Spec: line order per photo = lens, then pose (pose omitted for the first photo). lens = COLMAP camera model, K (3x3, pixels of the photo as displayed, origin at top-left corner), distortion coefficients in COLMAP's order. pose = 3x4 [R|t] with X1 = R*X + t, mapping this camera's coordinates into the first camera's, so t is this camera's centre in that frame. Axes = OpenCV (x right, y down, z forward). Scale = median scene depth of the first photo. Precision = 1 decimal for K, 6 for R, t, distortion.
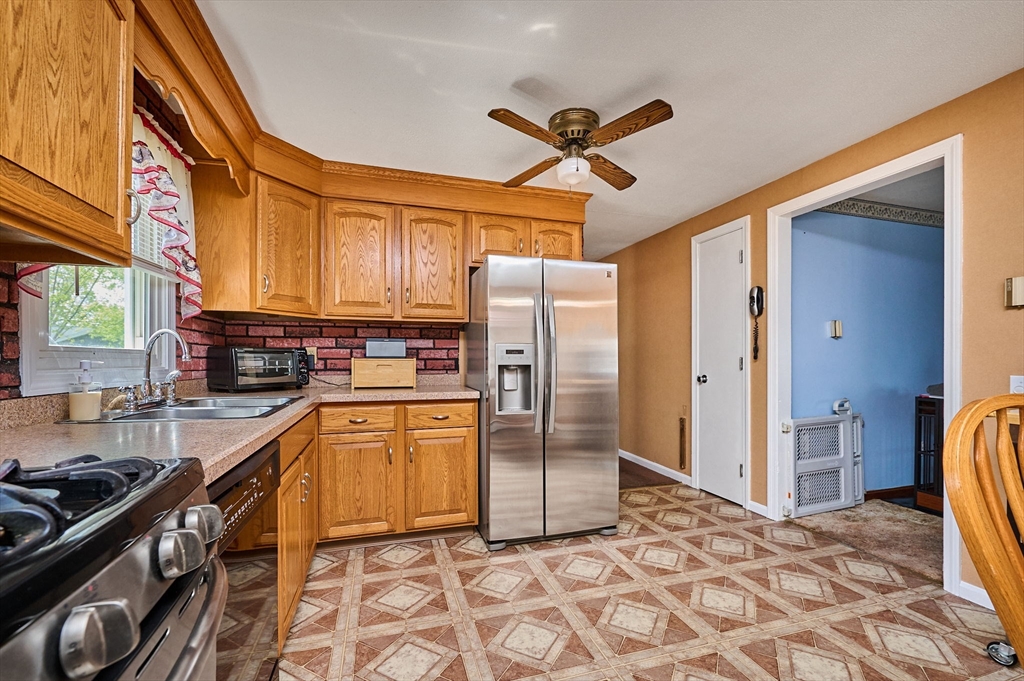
lens RADIAL K [[429.9, 0, 524.1], [0, 429.9, 359.3], [0, 0, 1]] dist [0.001066, 0.000108]
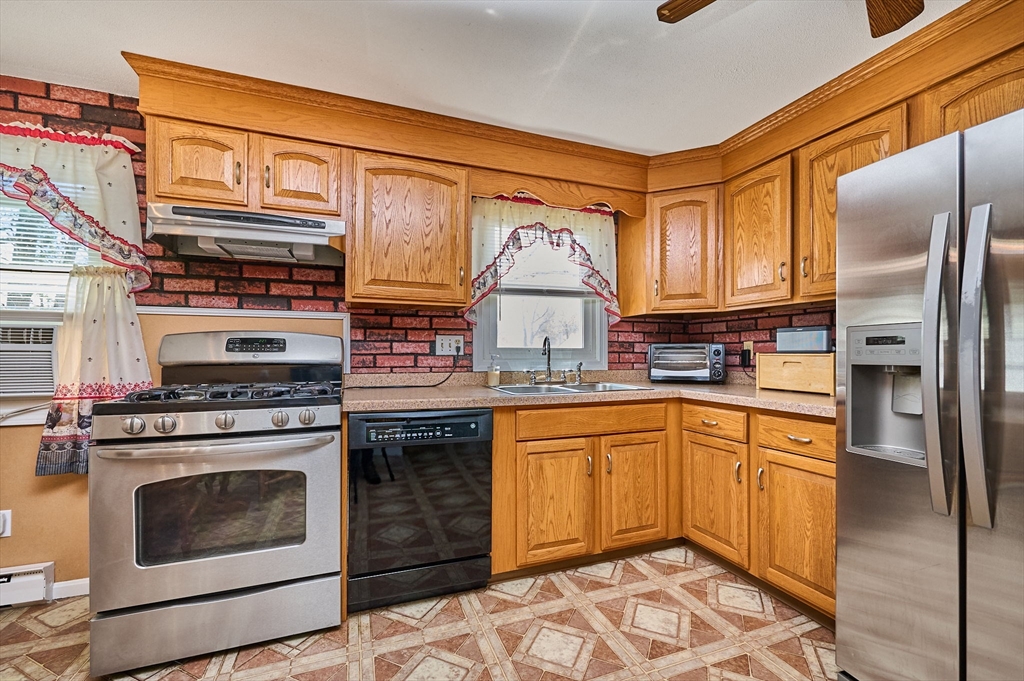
lens RADIAL K [[433.0, 0, 514.2], [0, 433.0, 351.4], [0, 0, 1]] dist [-0.001311, -0.000165]
pose [[0.051097, -0.006034, -0.998675, 0.485151], [-0.001539, 0.999980, -0.006121, -0.000190], [0.998692, 0.001850, 0.051087, 0.526259]]
